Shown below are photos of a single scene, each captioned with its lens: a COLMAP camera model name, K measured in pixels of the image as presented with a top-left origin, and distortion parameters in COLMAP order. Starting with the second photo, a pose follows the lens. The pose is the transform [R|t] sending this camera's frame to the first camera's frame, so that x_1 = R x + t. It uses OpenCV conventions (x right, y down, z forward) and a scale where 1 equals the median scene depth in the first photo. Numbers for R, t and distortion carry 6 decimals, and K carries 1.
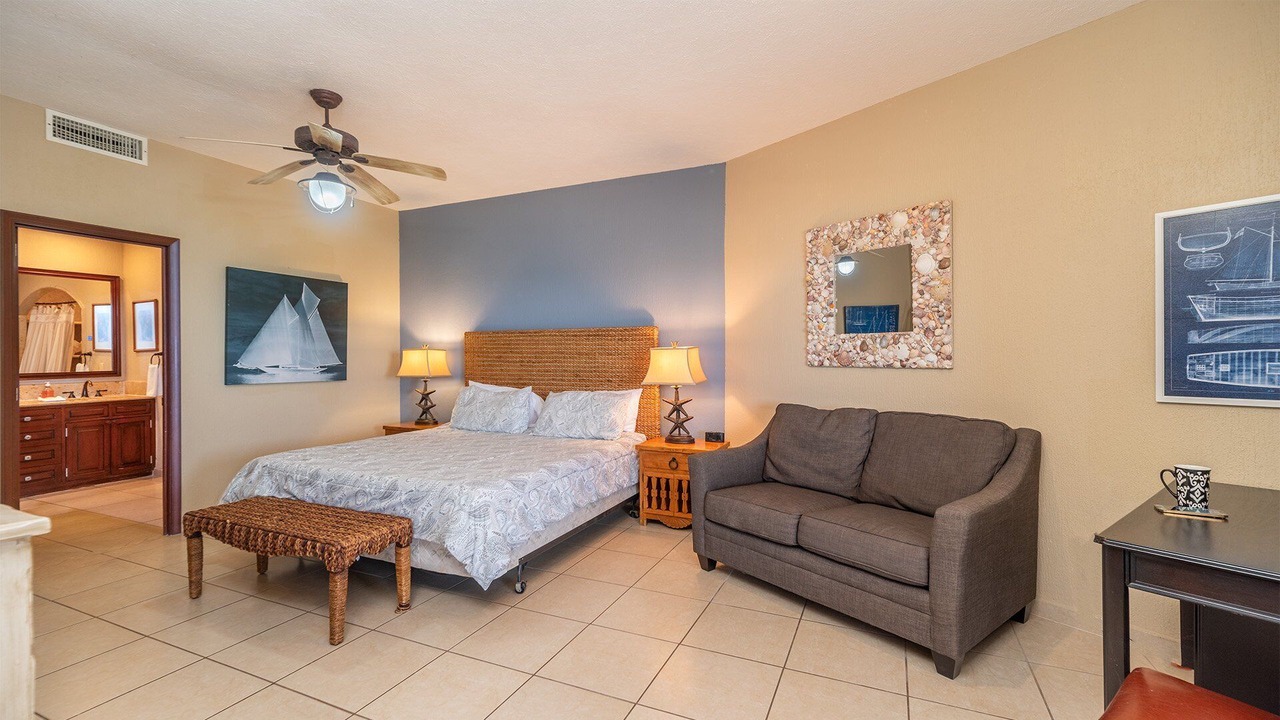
lens RADIAL K [[549.8, 0, 640.7], [0, 549.8, 356.0], [0, 0, 1]] dist [0.002310, 0.000913]
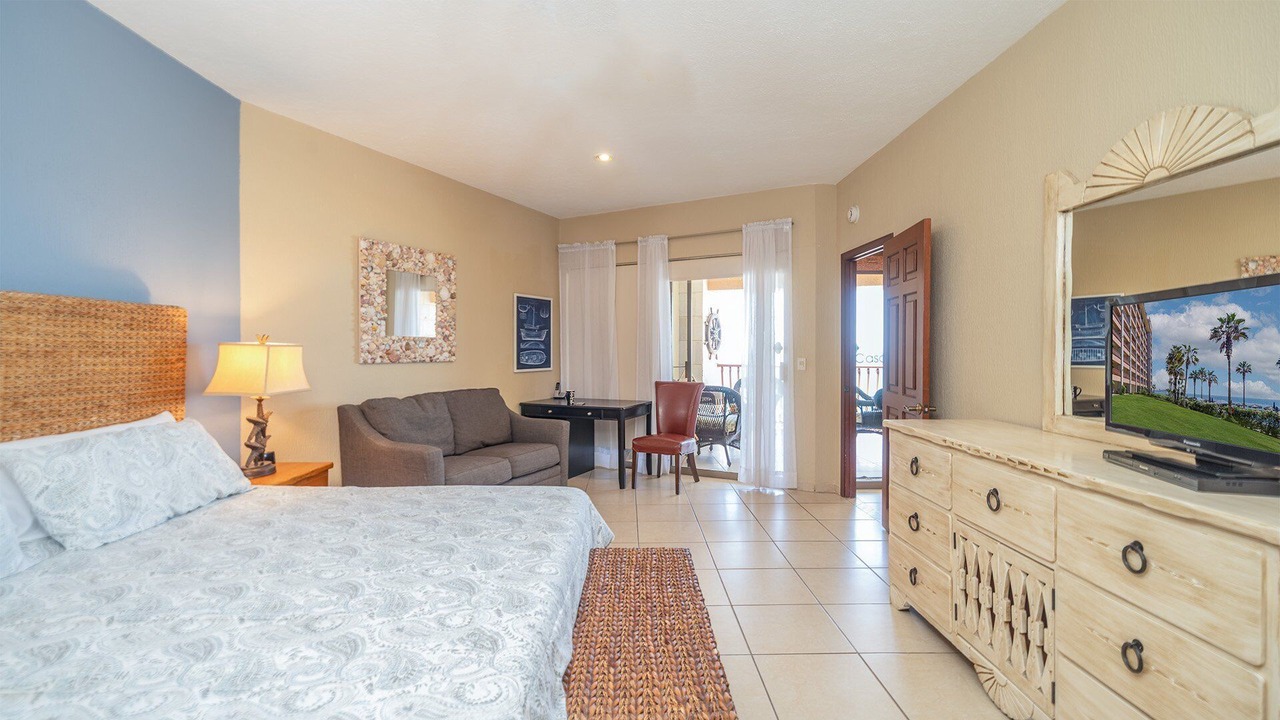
lens RADIAL K [[549.8, 0, 640.7], [0, 549.8, 356.0], [0, 0, 1]] dist [0.002310, 0.000913]
pose [[-0.430126, -0.007838, 0.902735, -1.007556], [0.000519, 0.999960, 0.008929, -0.006529], [-0.902769, 0.004309, -0.430105, 1.075820]]
